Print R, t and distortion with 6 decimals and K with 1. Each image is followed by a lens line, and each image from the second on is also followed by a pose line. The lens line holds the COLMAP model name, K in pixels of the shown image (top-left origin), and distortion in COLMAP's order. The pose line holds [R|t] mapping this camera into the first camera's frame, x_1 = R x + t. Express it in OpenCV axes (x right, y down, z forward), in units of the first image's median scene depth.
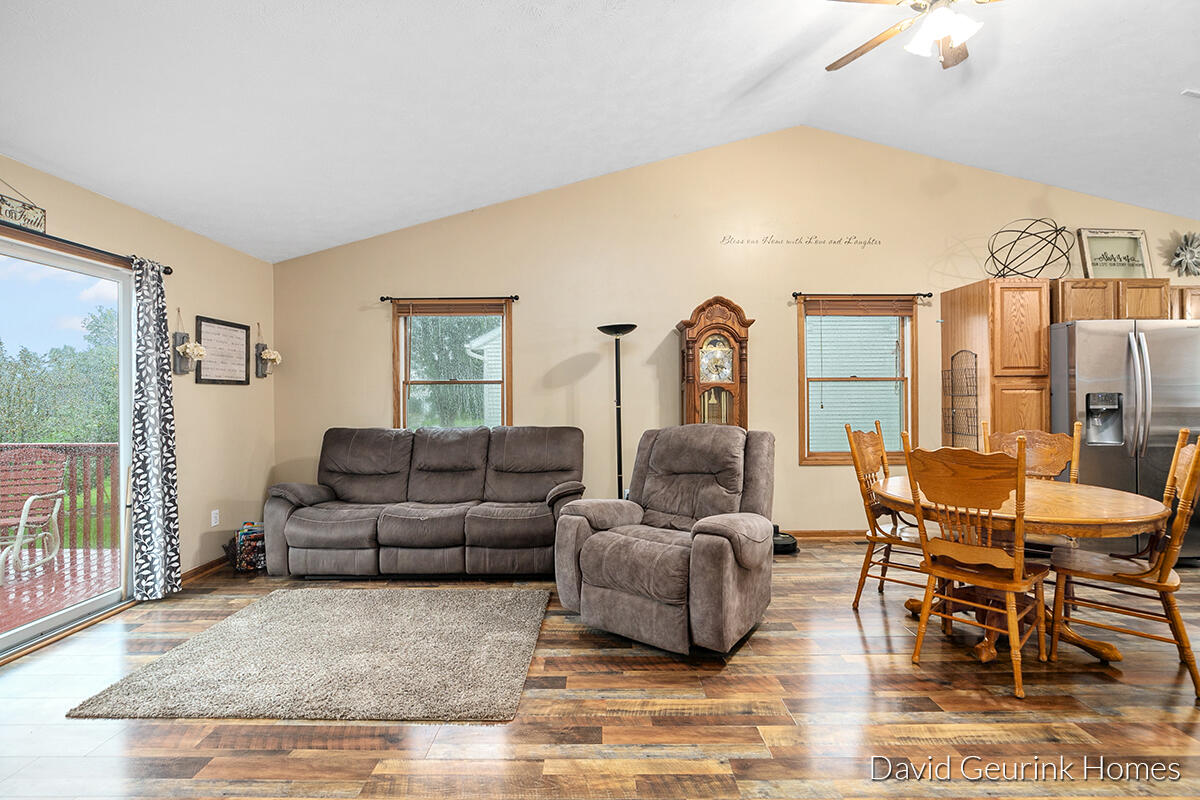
lens RADIAL K [[546.6, 0, 597.0], [0, 546.6, 397.3], [0, 0, 1]] dist [-0.002213, -0.000281]
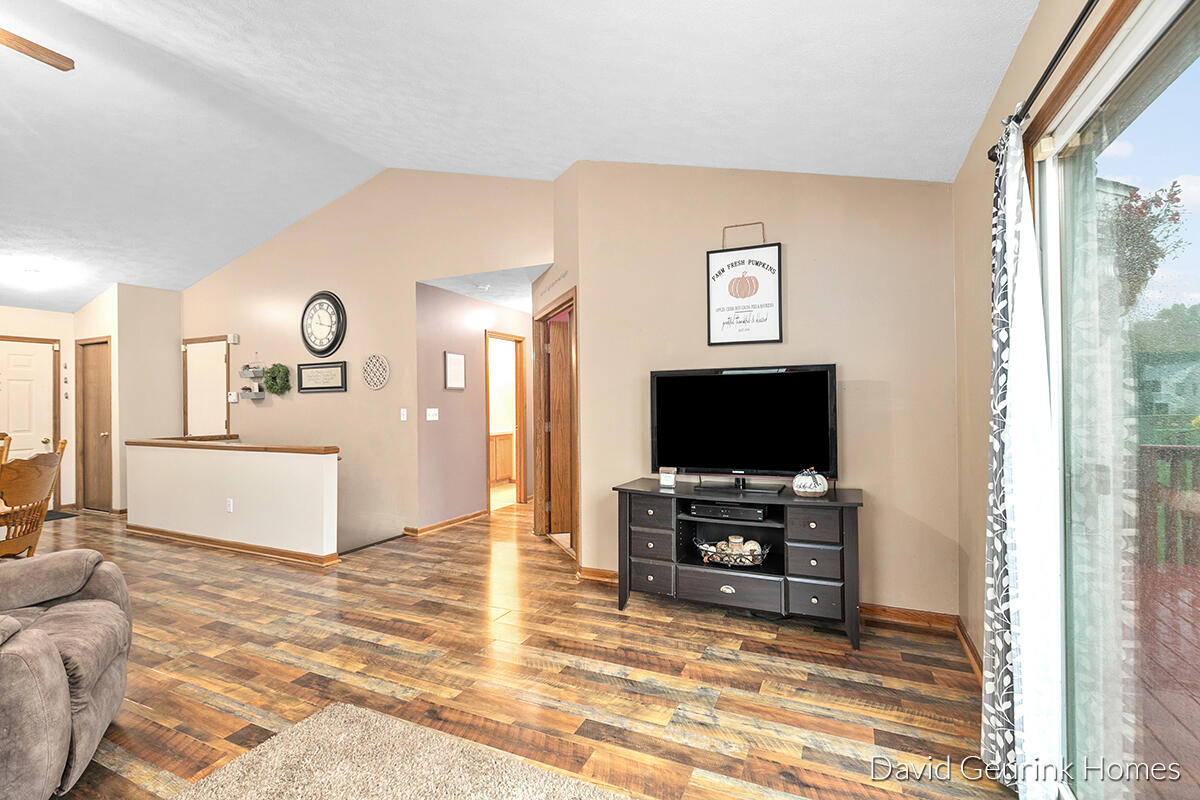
lens RADIAL K [[546.6, 0, 597.7], [0, 546.6, 401.2], [0, 0, 1]] dist [-0.002213, -0.000281]
pose [[-0.912479, 0.022651, 0.408495, -1.160331], [0.021022, 0.999743, -0.008478, 0.014082], [-0.408582, 0.000852, -0.912721, 1.900633]]
